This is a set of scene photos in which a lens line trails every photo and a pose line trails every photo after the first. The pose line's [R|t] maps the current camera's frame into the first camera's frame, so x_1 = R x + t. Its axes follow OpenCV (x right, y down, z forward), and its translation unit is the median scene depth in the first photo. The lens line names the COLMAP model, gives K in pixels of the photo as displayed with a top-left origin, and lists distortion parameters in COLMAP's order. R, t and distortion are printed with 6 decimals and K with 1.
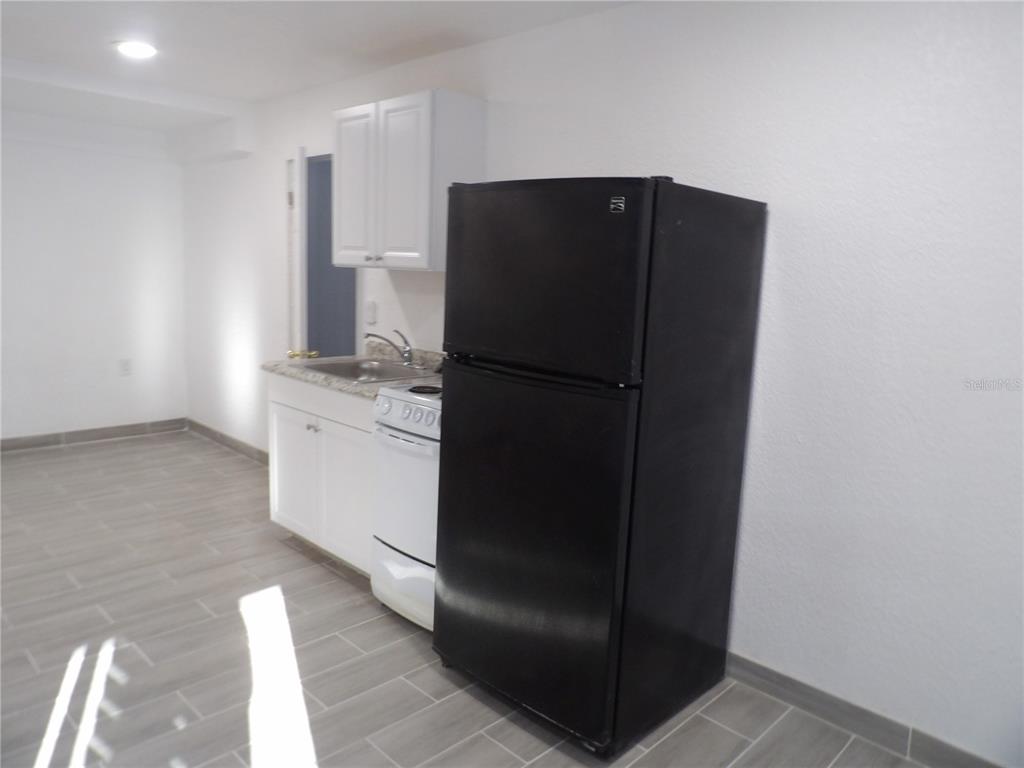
lens RADIAL K [[719.6, 0, 516.1], [0, 719.6, 385.4], [0, 0, 1]] dist [-0.010396, -0.004888]
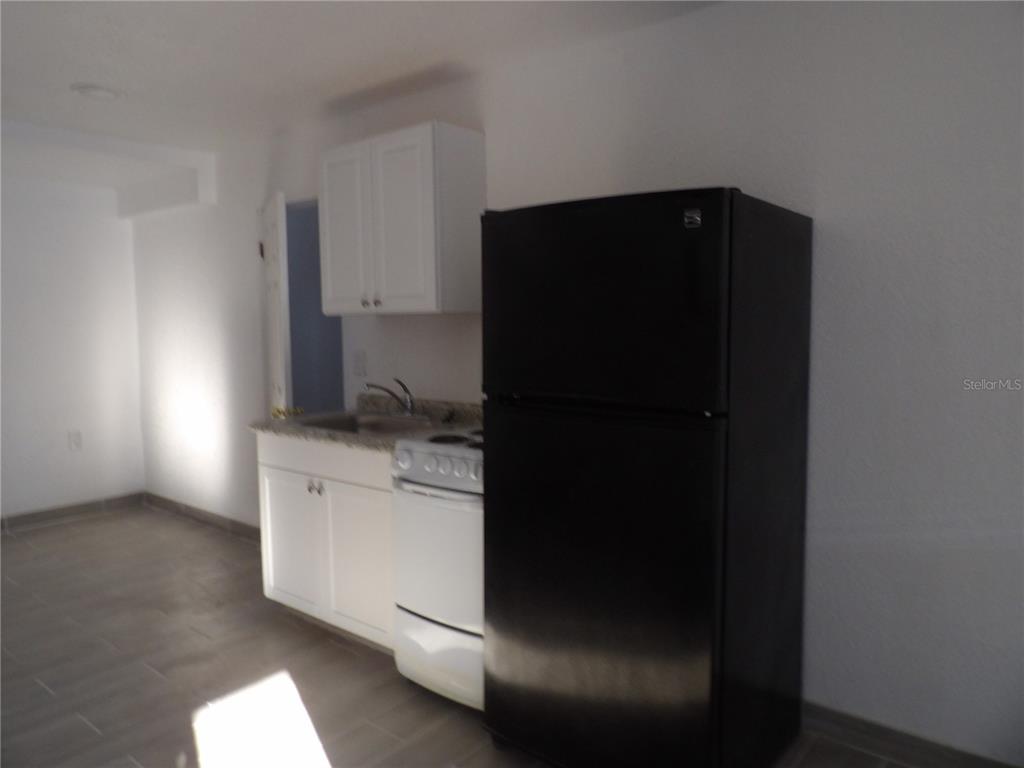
lens RADIAL K [[719.6, 0, 516.1], [0, 719.6, 385.4], [0, 0, 1]] dist [-0.010396, -0.004888]
pose [[0.995079, -0.058541, 0.079941, -0.093179], [0.064006, 0.995657, -0.067602, 0.004917], [-0.075637, 0.072386, 0.994505, 0.066270]]
